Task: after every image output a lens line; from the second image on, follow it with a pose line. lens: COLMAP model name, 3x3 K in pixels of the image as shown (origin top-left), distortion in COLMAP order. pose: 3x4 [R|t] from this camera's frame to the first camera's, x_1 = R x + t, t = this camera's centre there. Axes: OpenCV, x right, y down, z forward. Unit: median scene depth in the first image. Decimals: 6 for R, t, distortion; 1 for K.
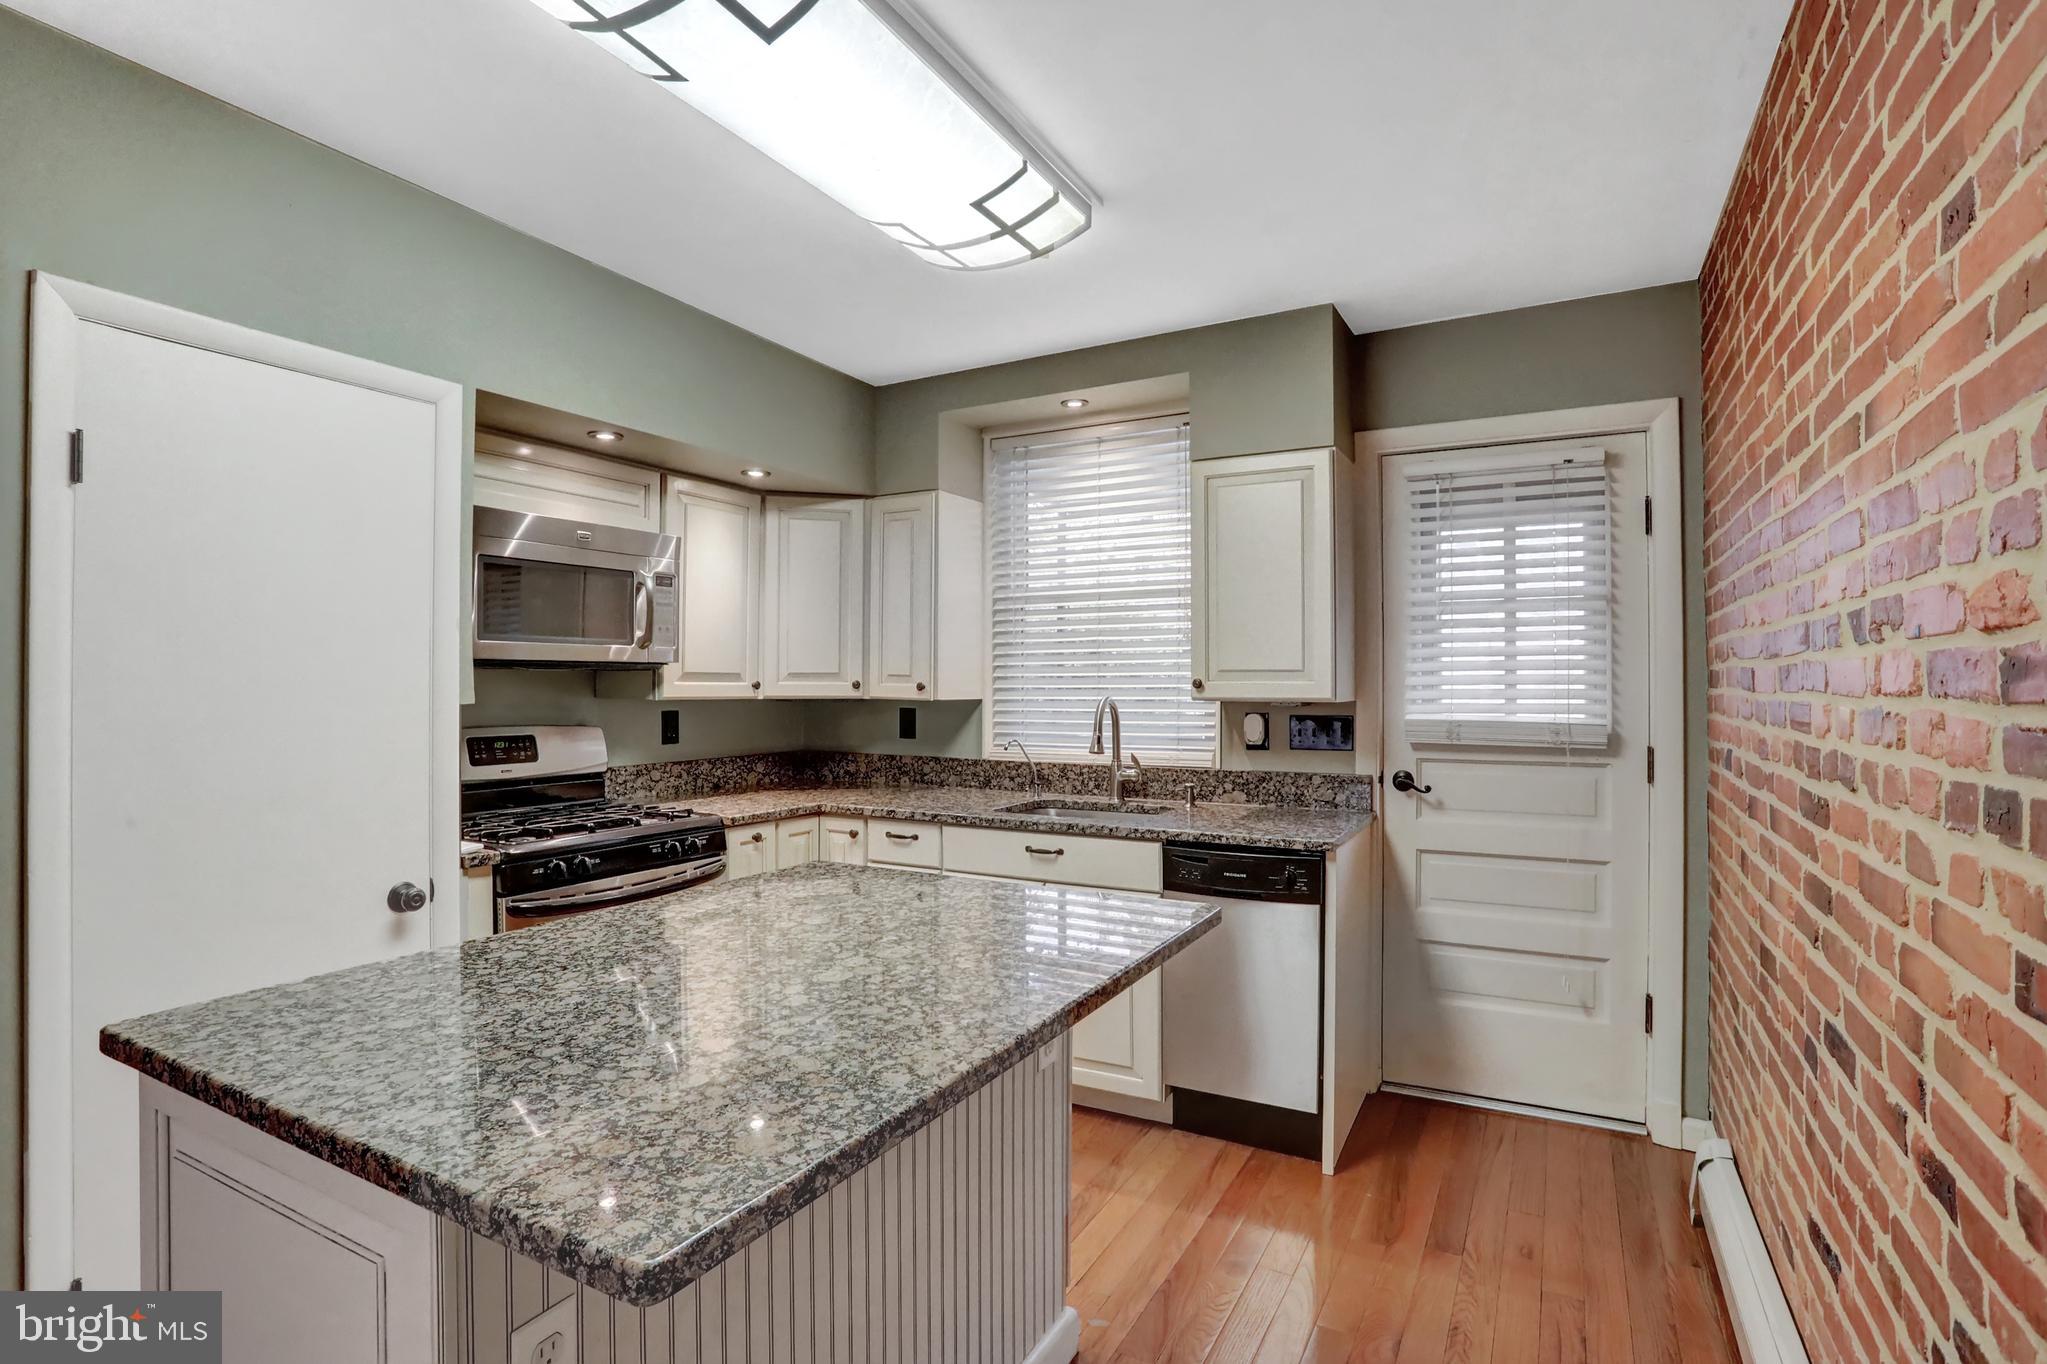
lens RADIAL K [[1018.7, 0, 1023.4], [0, 1018.7, 682.4], [0, 0, 1]] dist [-0.005001, -0.000338]
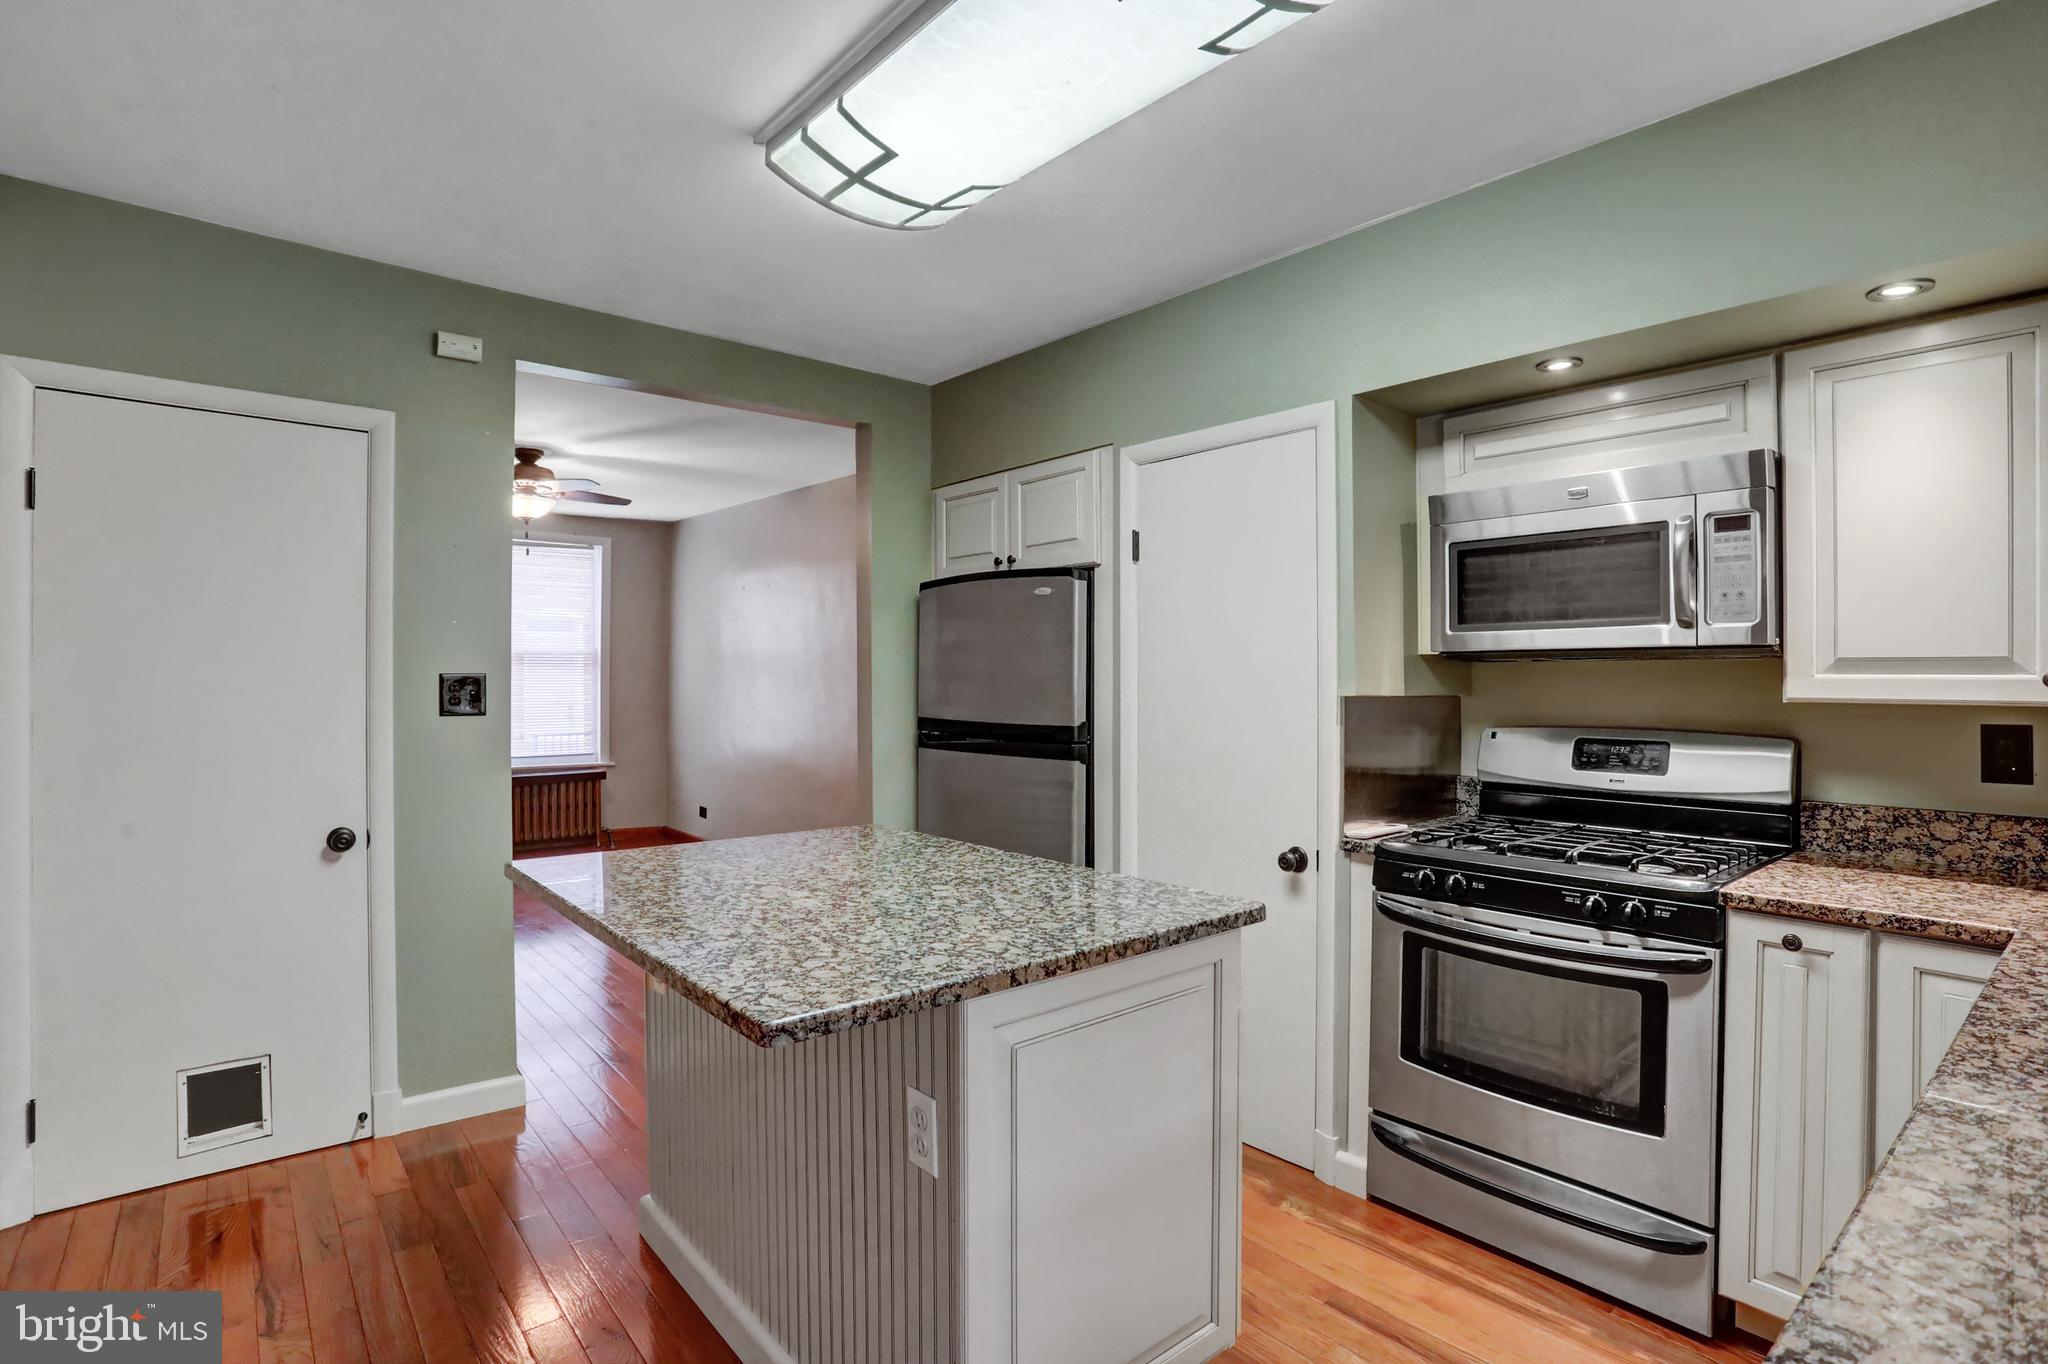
lens RADIAL K [[1019.2, 0, 1024.5], [0, 1019.2, 682.2], [0, 0, 1]] dist [-0.005001, -0.000338]
pose [[-0.336463, 0.005091, -0.941683, 0.474566], [0.001549, 0.999987, 0.004853, 0.000875], [0.941695, 0.000174, -0.336467, 0.869145]]
